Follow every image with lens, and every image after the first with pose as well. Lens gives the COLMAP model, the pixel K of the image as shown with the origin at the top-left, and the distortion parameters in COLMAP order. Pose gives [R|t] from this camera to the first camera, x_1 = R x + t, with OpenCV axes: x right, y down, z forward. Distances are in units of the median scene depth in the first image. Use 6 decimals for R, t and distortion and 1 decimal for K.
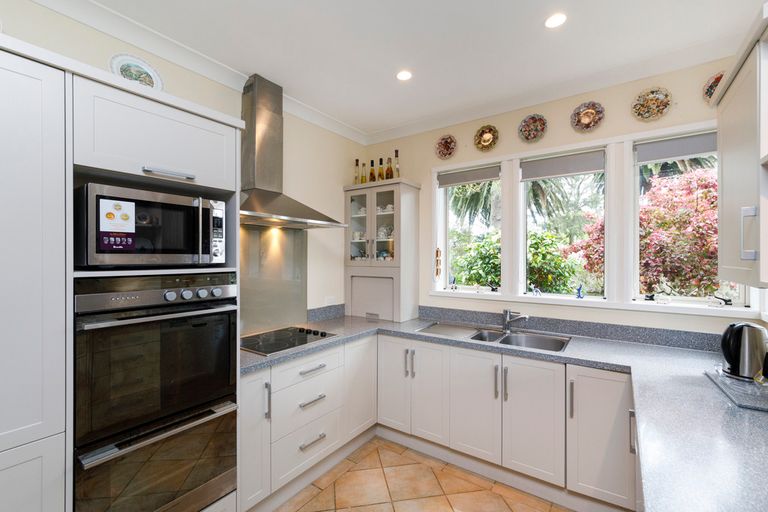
lens RADIAL K [[324.8, 0, 381.3], [0, 324.8, 261.9], [0, 0, 1]] dist [-0.016933, 0.002529]
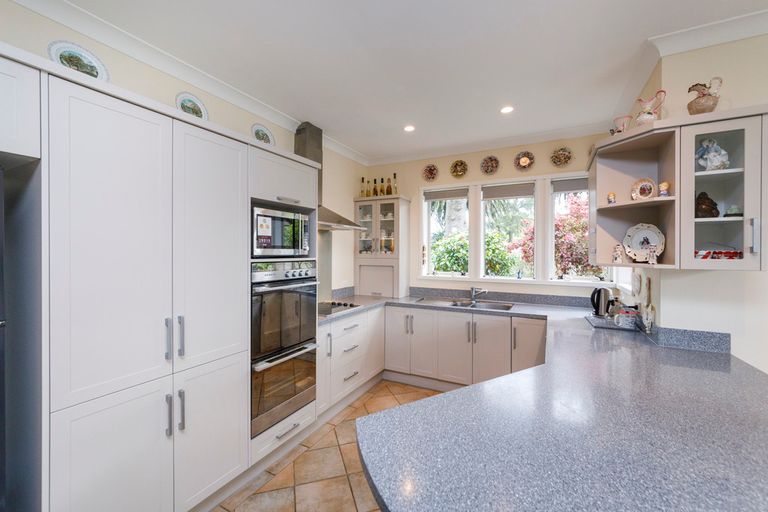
lens RADIAL K [[305.5, 0, 380.2], [0, 305.5, 260.8], [0, 0, 1]] dist [-0.039693, 0.000091]
pose [[0.992026, -0.002579, 0.126011, -0.220667], [0.000843, 0.999904, 0.013831, 0.009156], [-0.126034, -0.013615, 0.991932, -0.341061]]
